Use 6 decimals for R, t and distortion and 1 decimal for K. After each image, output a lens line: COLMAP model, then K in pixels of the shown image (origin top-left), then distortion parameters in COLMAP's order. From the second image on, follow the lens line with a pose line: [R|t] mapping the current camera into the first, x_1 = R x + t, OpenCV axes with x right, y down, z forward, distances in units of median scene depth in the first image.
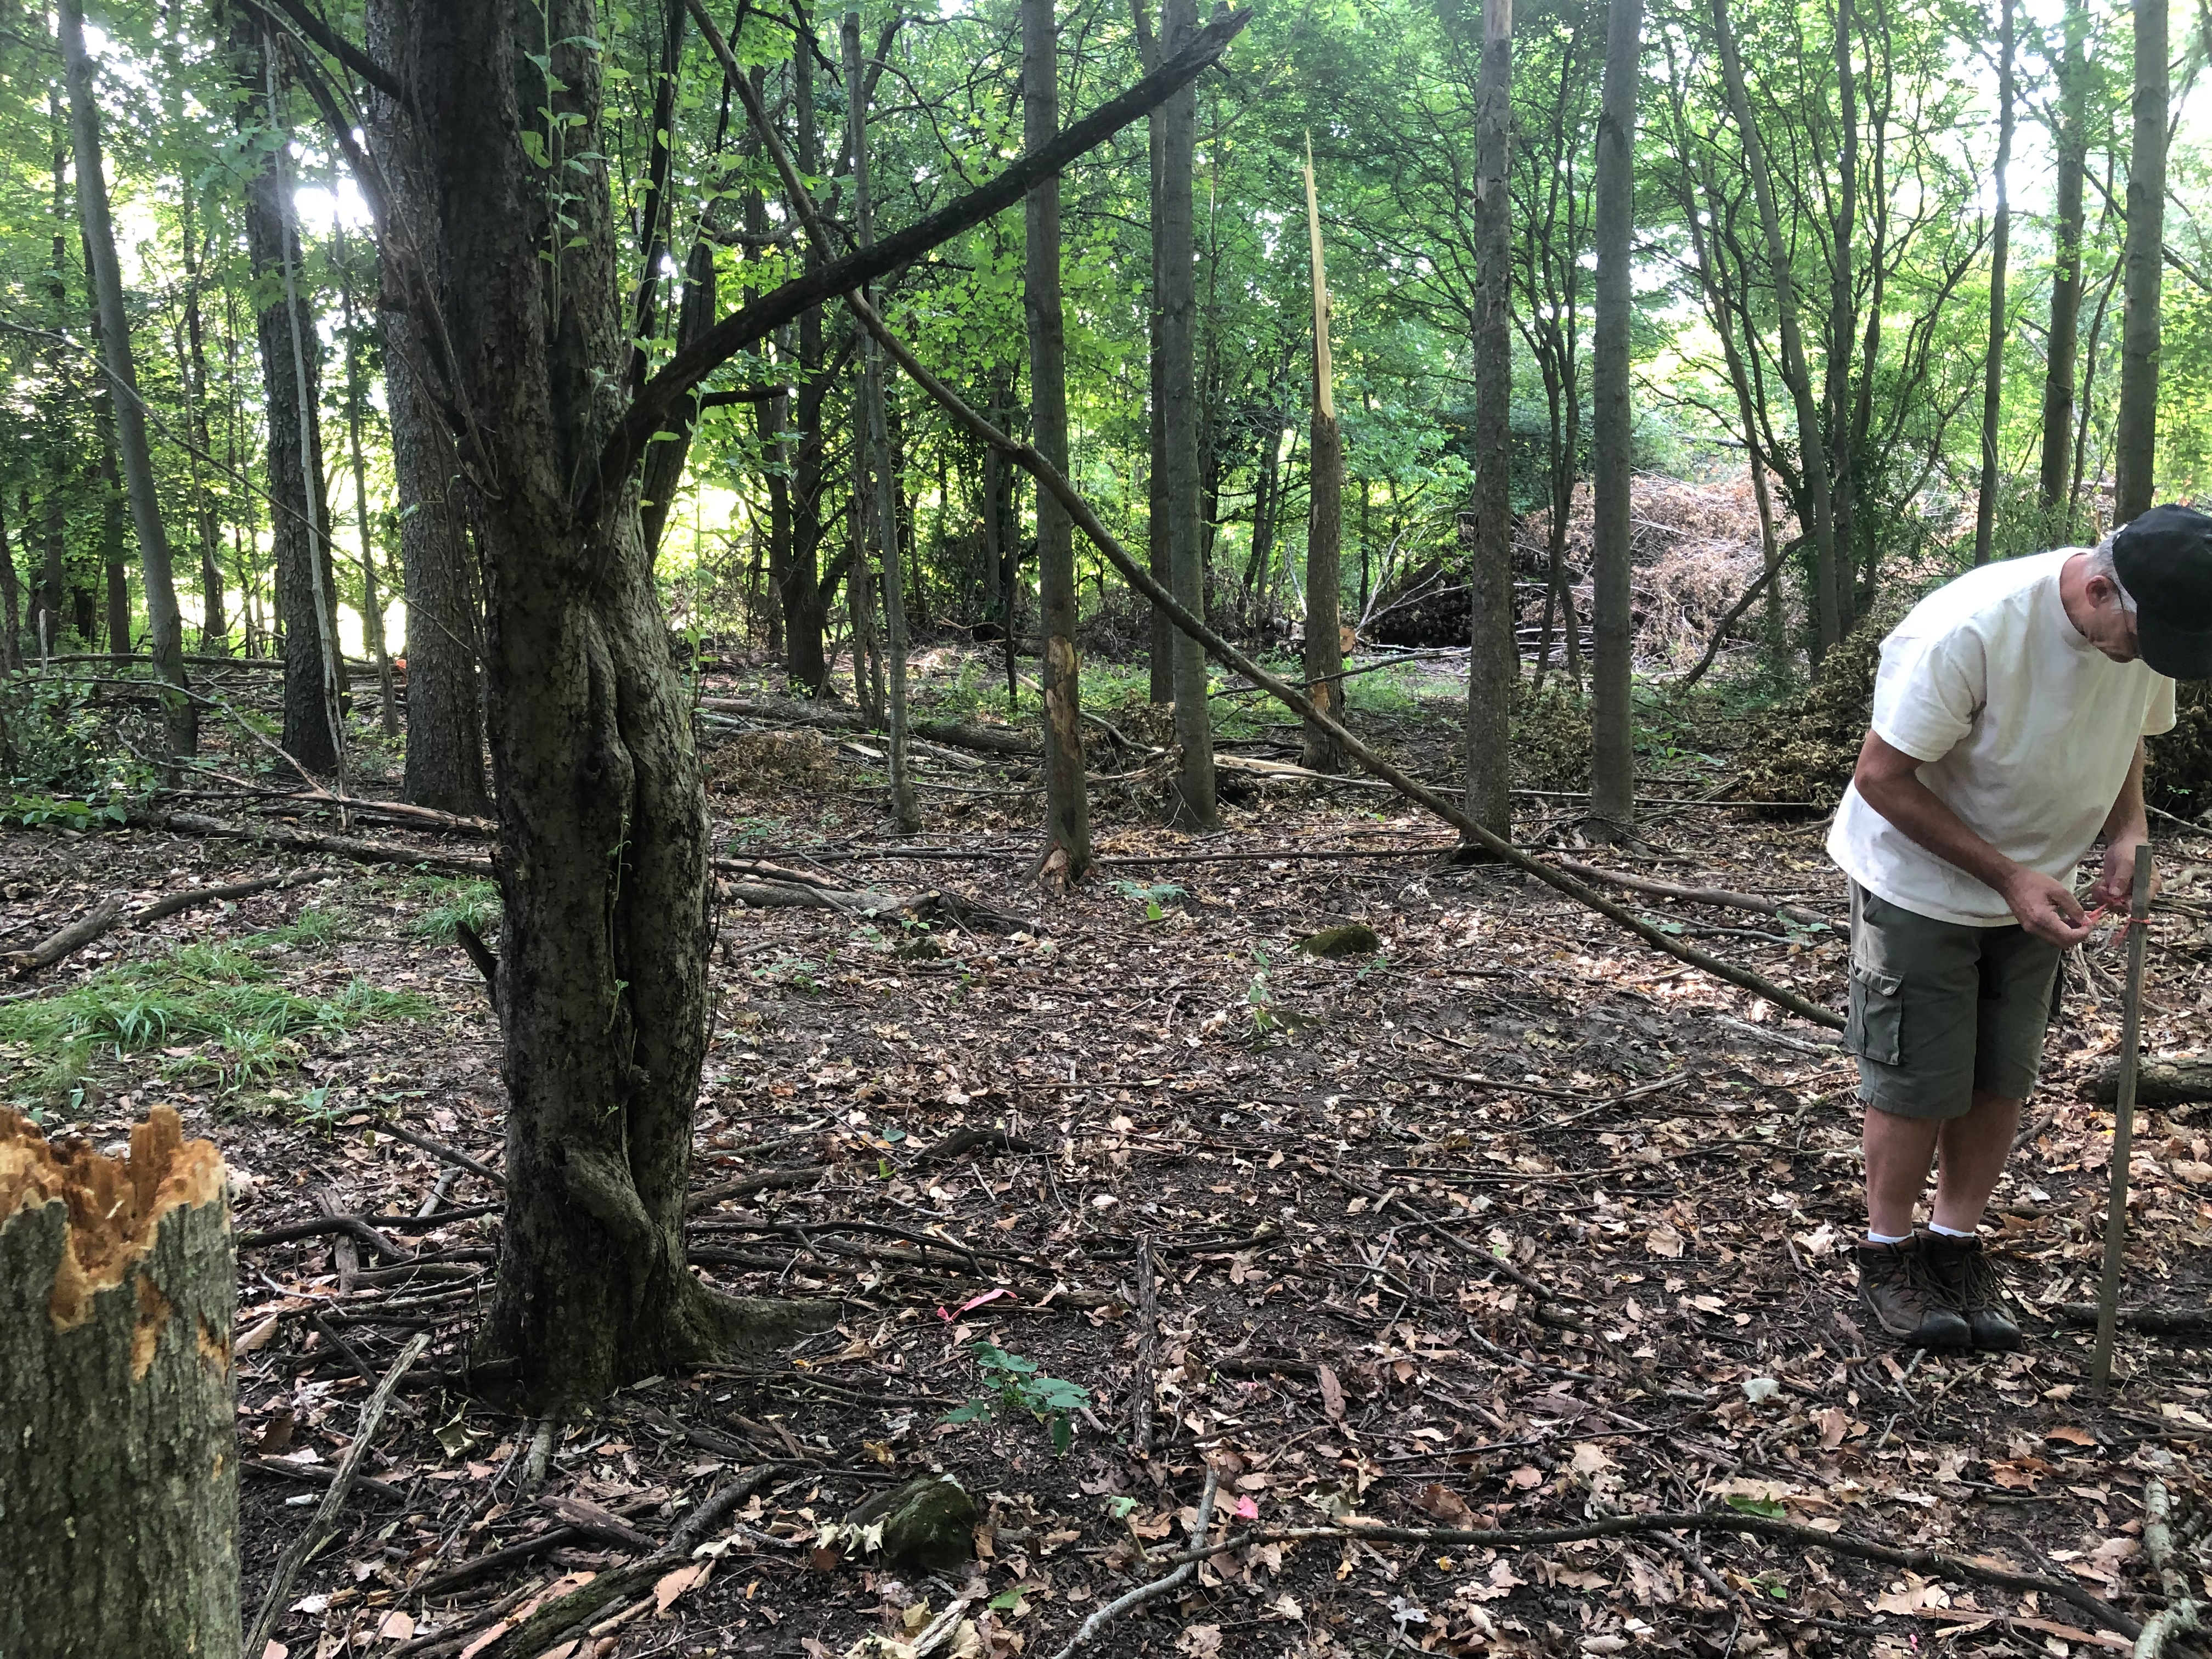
lens RADIAL K [[1811.4, 0, 1086.0], [0, 1811.4, 827.2], [0, 0, 1]] dist [0.045544, -0.040752]
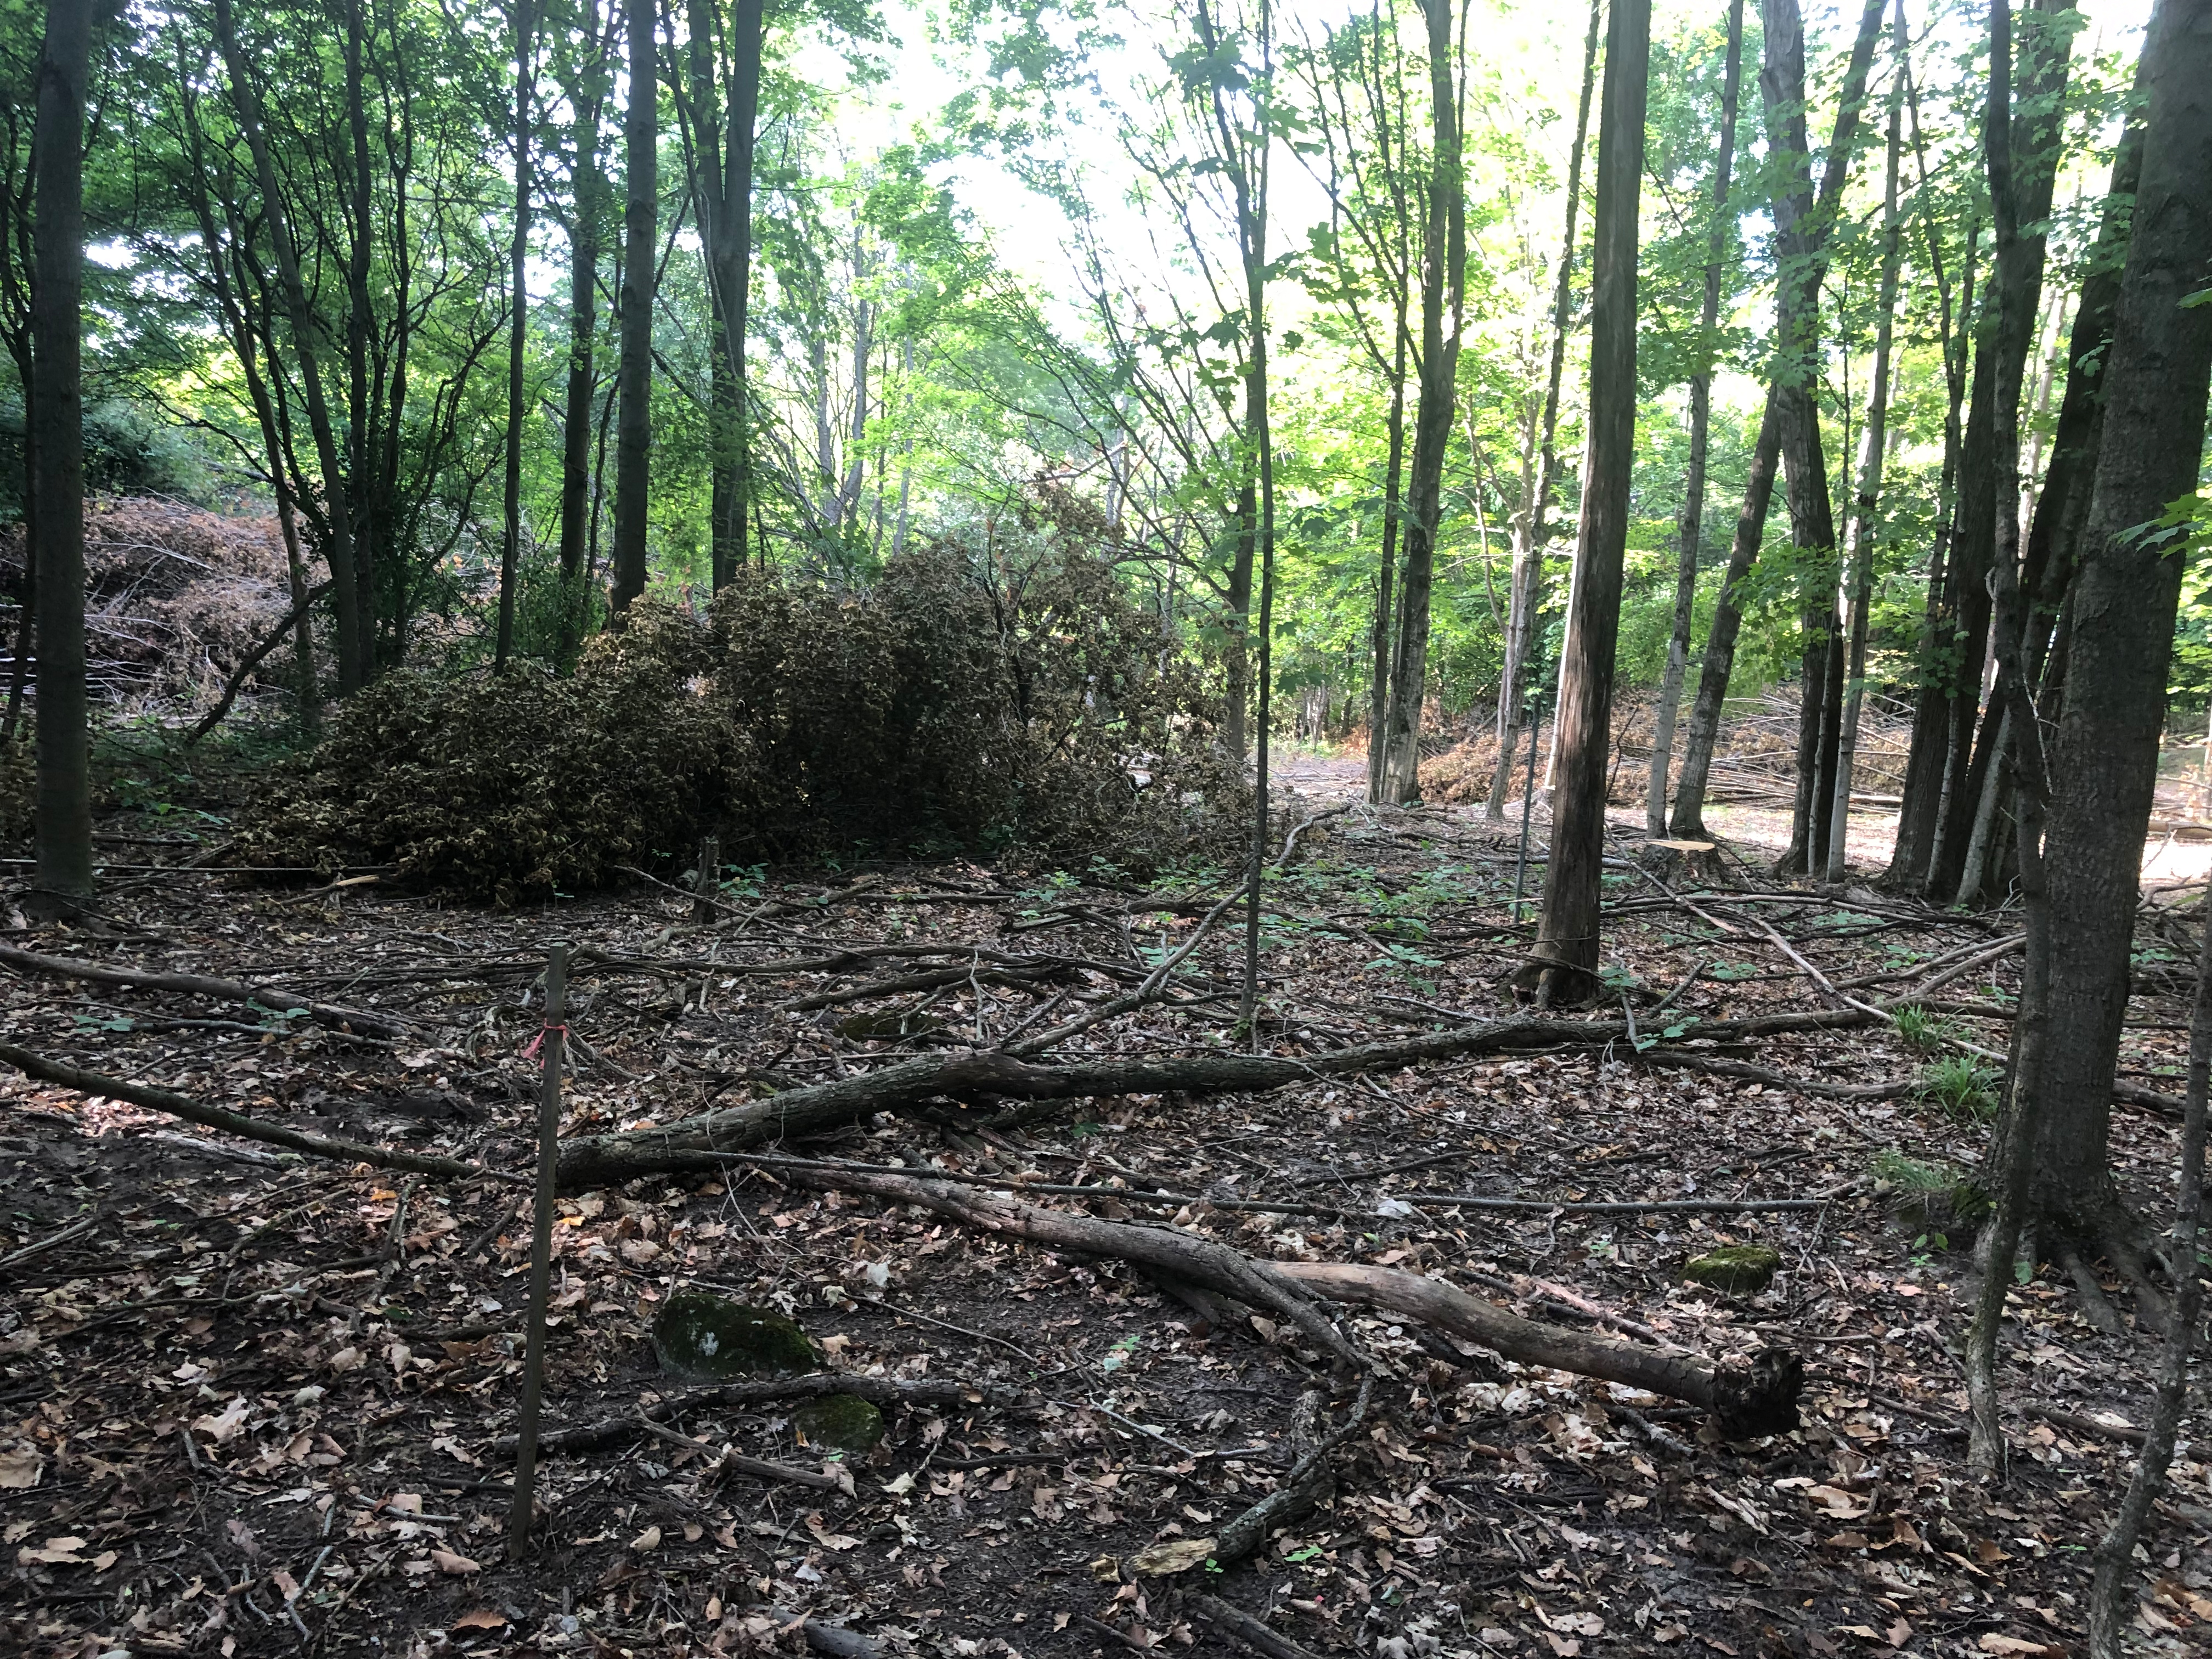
lens RADIAL K [[1811.4, 0, 1128.6], [0, 1811.4, 808.6], [0, 0, 1]] dist [0.045544, -0.040752]
pose [[0.715588, 0.011991, 0.698419, 0.083731], [0.014072, 0.999402, -0.031577, -0.015542], [-0.698381, 0.032424, 0.714992, 0.082328]]
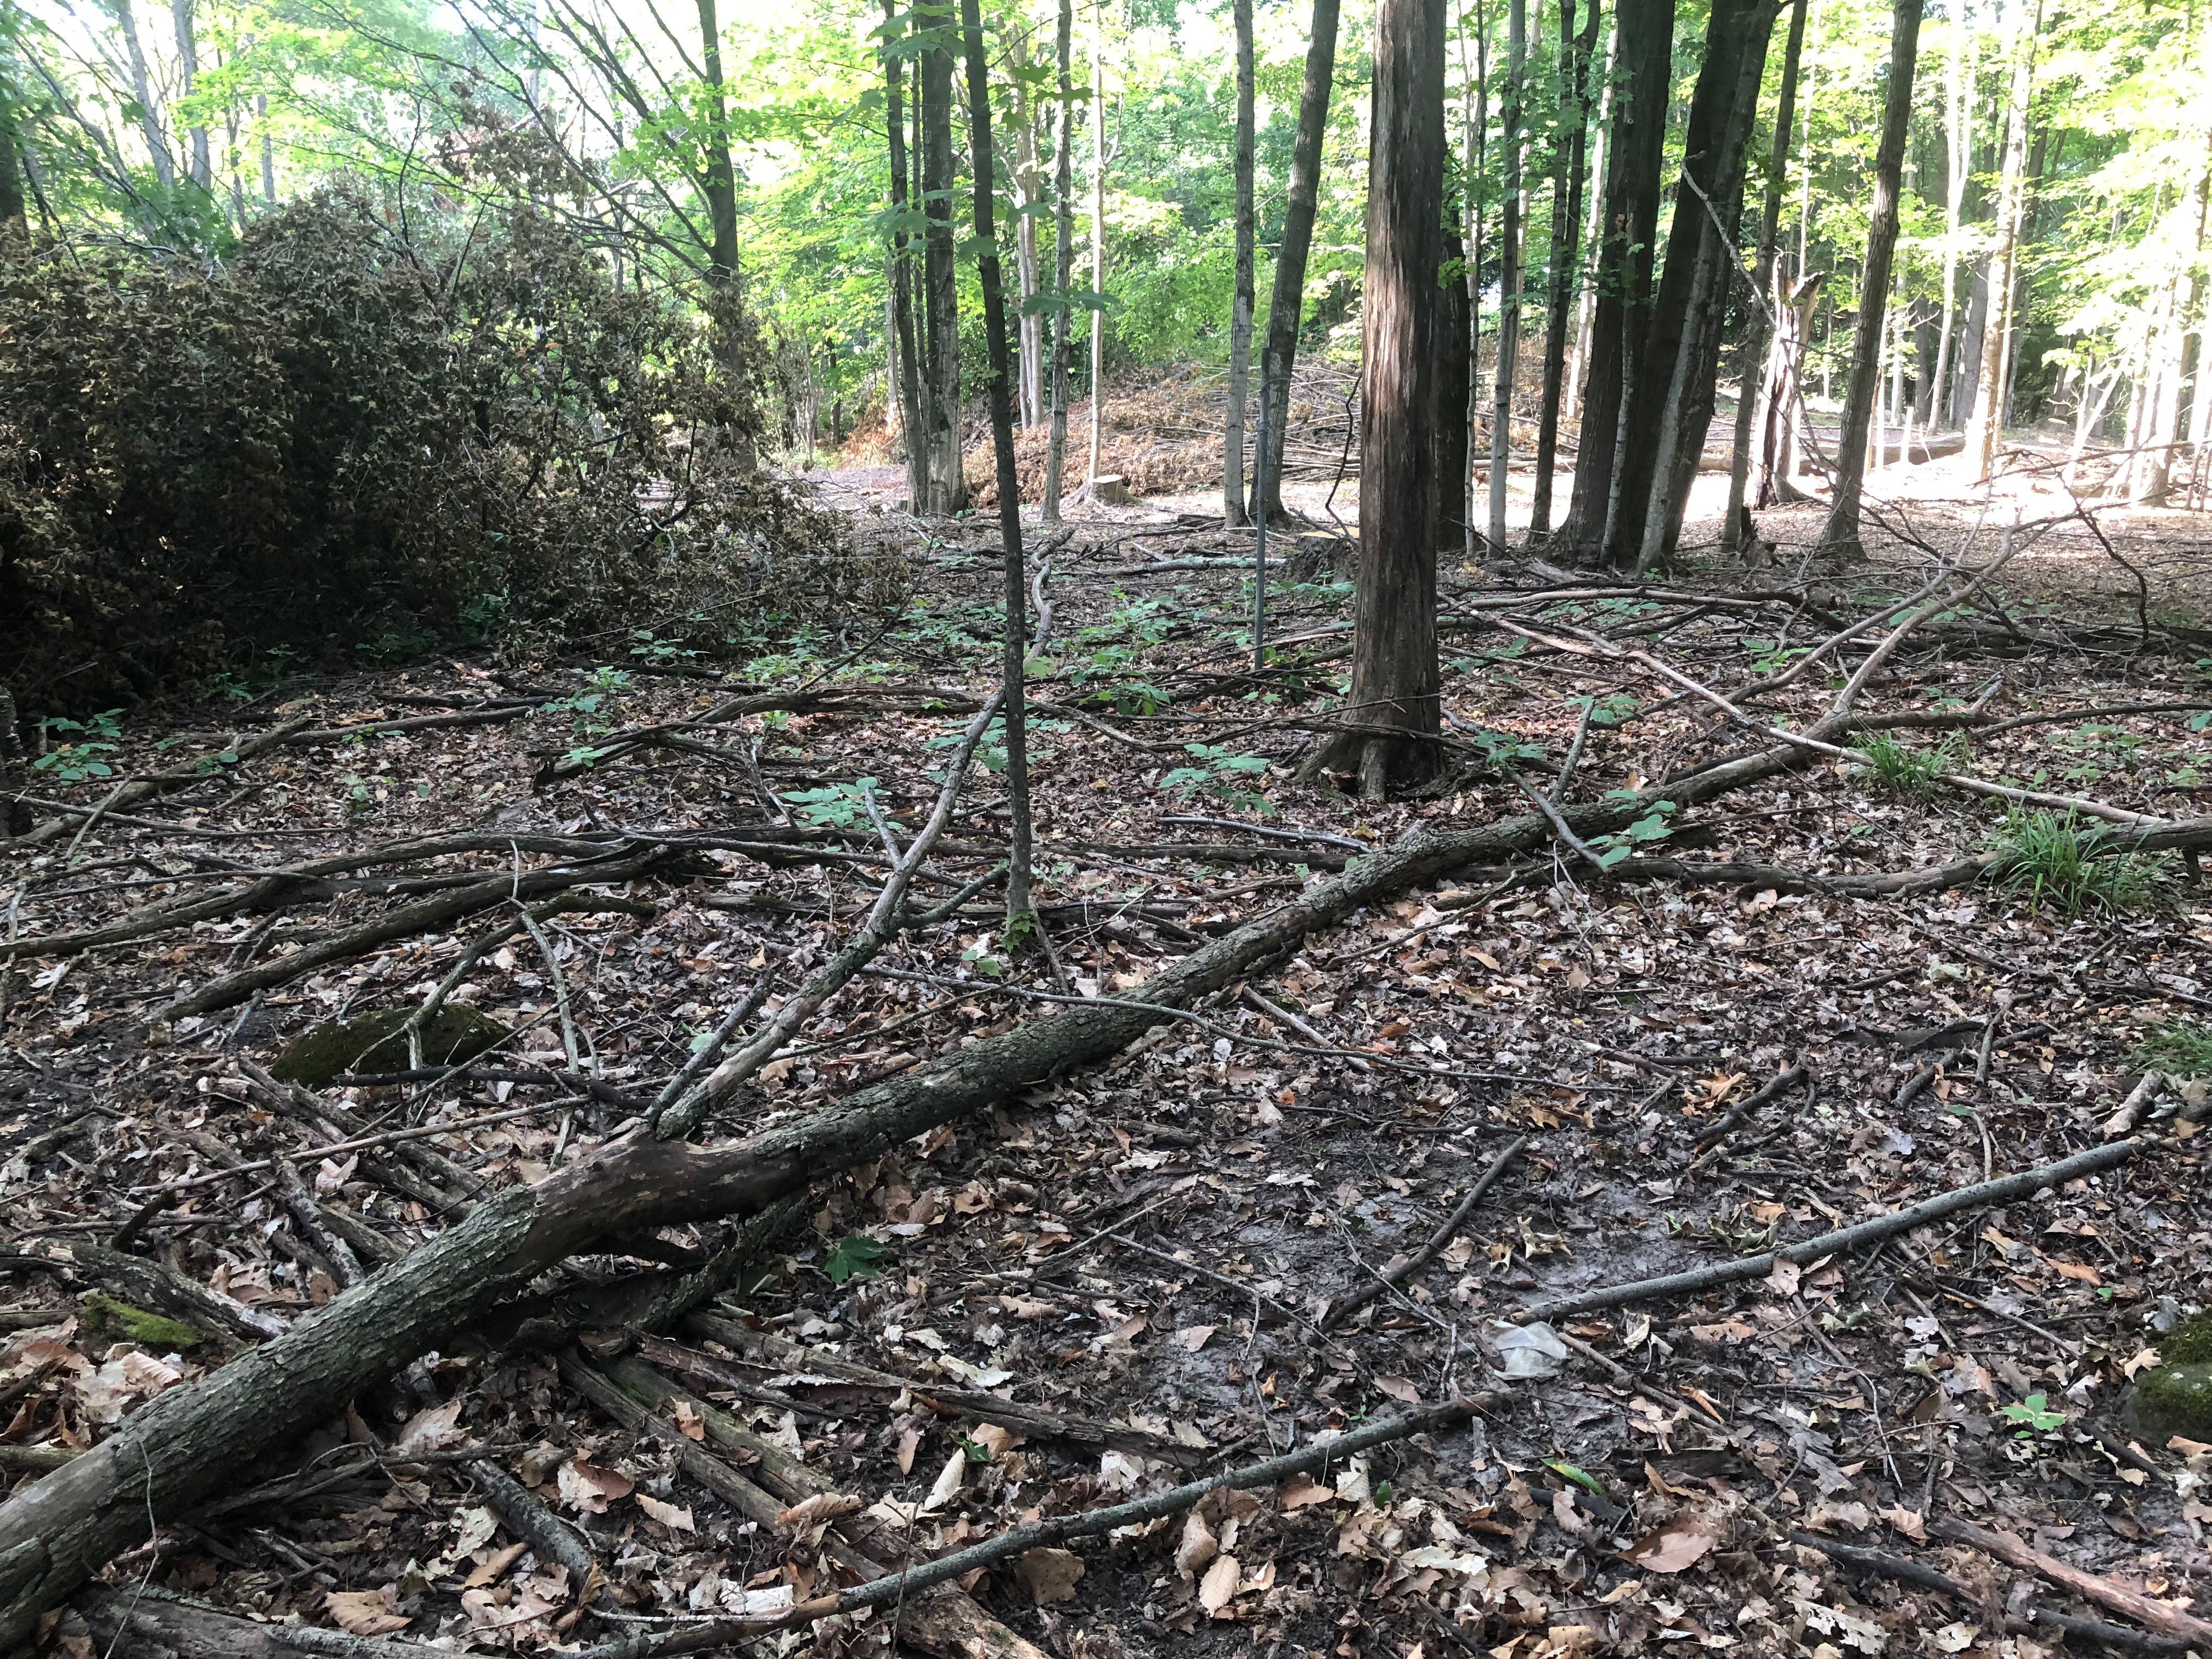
lens RADIAL K [[1811.4, 0, 1122.3], [0, 1811.4, 817.6], [0, 0, 1]] dist [0.045544, -0.040752]
pose [[0.491673, -0.188492, 0.850134, 0.429940], [0.117966, 0.981709, 0.149439, -0.056322], [-0.862752, 0.026812, 0.504916, 0.535362]]
